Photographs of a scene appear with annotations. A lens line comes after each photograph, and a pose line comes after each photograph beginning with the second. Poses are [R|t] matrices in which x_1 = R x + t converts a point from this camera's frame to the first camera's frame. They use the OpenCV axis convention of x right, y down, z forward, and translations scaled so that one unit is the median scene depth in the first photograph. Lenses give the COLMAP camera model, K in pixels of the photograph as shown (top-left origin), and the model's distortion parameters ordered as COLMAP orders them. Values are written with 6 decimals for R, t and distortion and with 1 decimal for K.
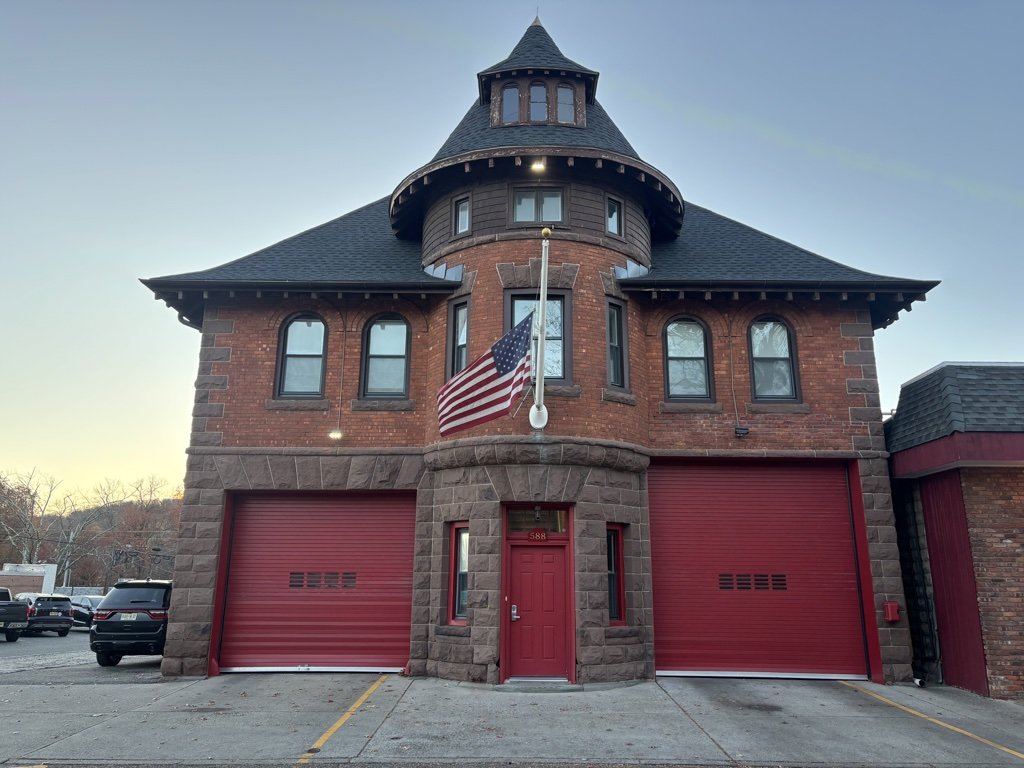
lens RADIAL K [[769.3, 0, 512.0], [0, 769.3, 384.0], [0, 0, 1]] dist [0.001506, -0.026456]
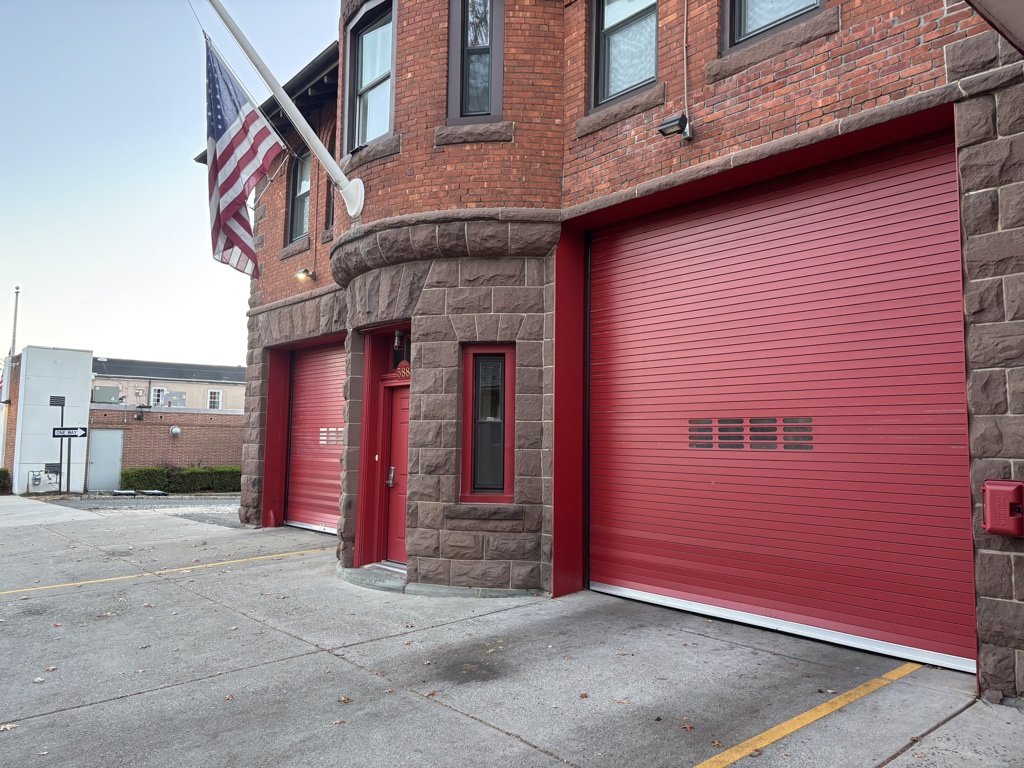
lens RADIAL K [[765.3, 0, 512.0], [0, 765.3, 384.0], [0, 0, 1]] dist [0.139666, -0.159498]
pose [[0.658322, -0.057379, -0.750546, 0.602044], [0.184248, 0.979043, 0.086761, 0.161339], [0.729839, -0.195403, 0.655098, 0.593287]]
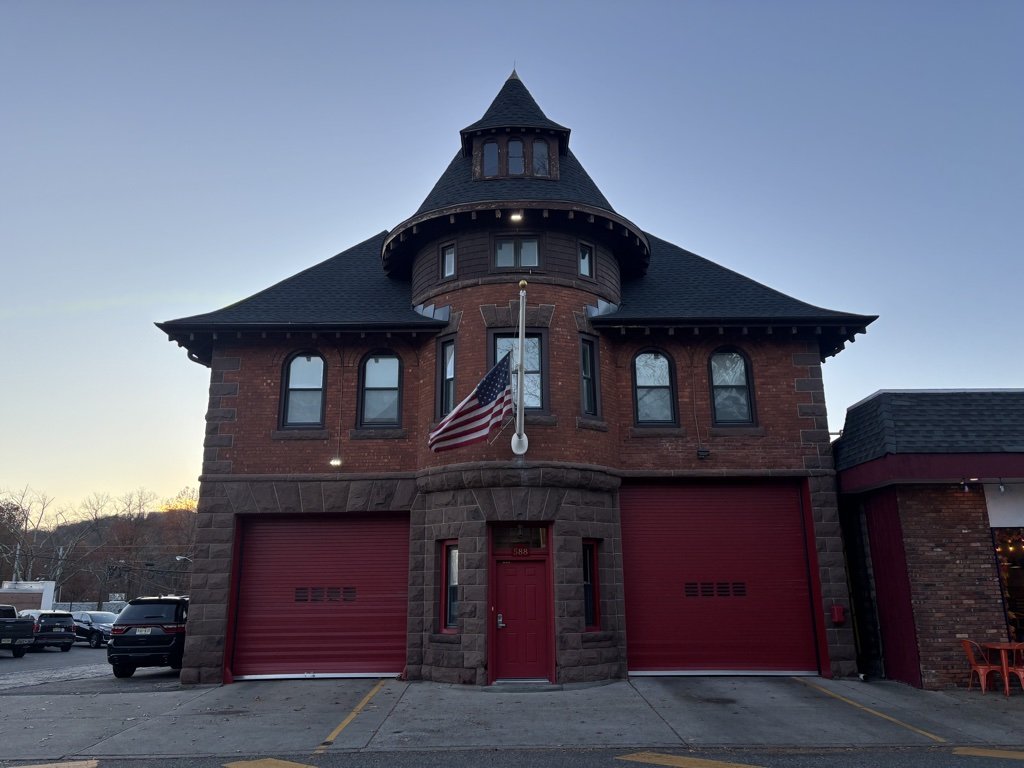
lens RADIAL K [[776.7, 0, 512.0], [0, 776.7, 384.0], [0, 0, 1]] dist [-0.006753, -0.013417]
pose [[0.999771, -0.013390, 0.016669, 0.005838], [0.013496, 0.999889, -0.006269, -0.035721], [-0.016583, 0.006493, 0.999841, -0.116296]]
